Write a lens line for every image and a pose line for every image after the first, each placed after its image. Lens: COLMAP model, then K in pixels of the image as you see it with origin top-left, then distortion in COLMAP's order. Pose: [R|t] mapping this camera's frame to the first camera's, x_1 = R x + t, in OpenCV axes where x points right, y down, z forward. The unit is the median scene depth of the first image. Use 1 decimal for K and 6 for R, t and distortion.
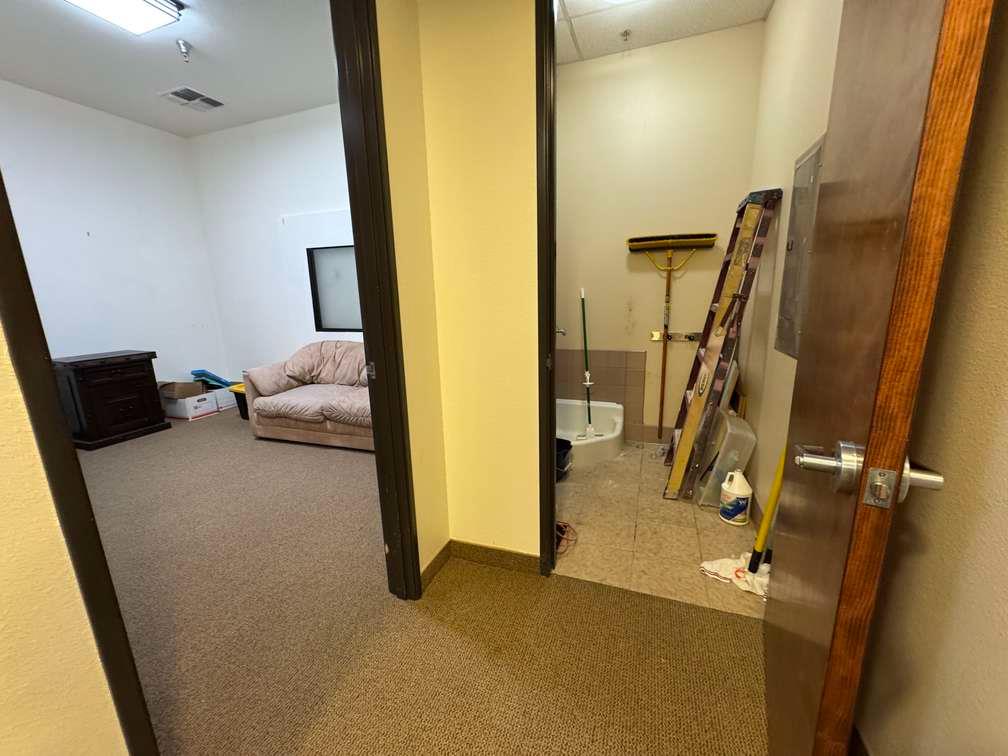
lens RADIAL K [[401.8, 0, 506.0], [0, 401.8, 378.4], [0, 0, 1]] dist [-0.002298, 0.000031]
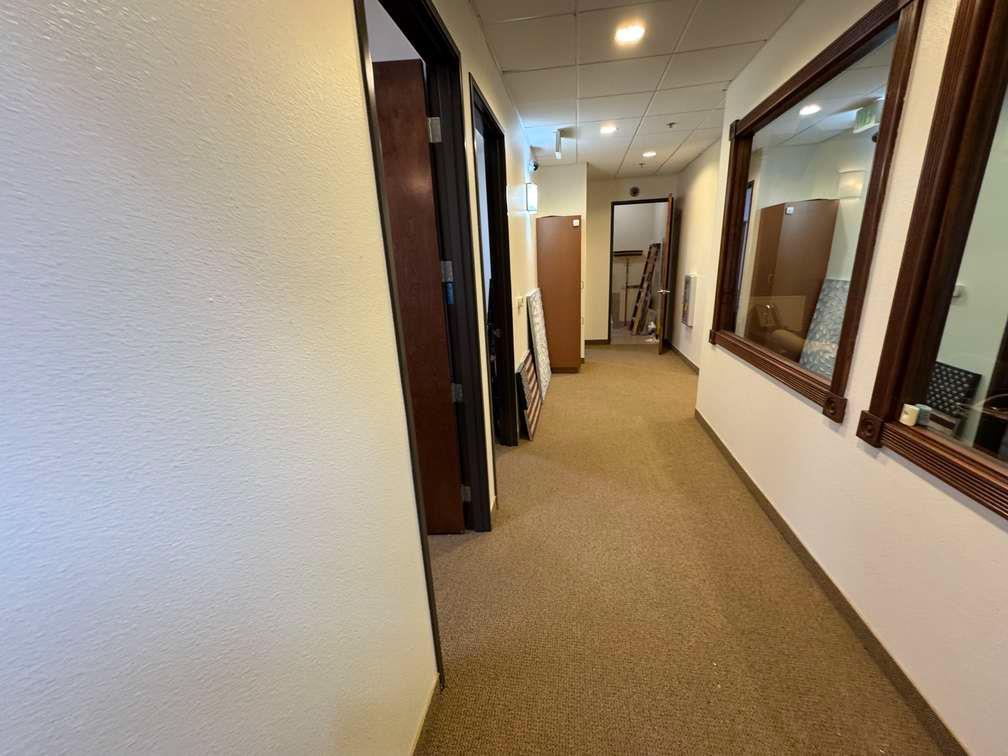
lens RADIAL K [[401.8, 0, 506.0], [0, 401.8, 378.4], [0, 0, 1]] dist [-0.002298, 0.000031]
pose [[0.983236, -0.069505, 0.168570, -0.648369], [0.058252, 0.995787, 0.070812, 0.194372], [-0.172782, -0.059805, 0.983143, -1.123305]]
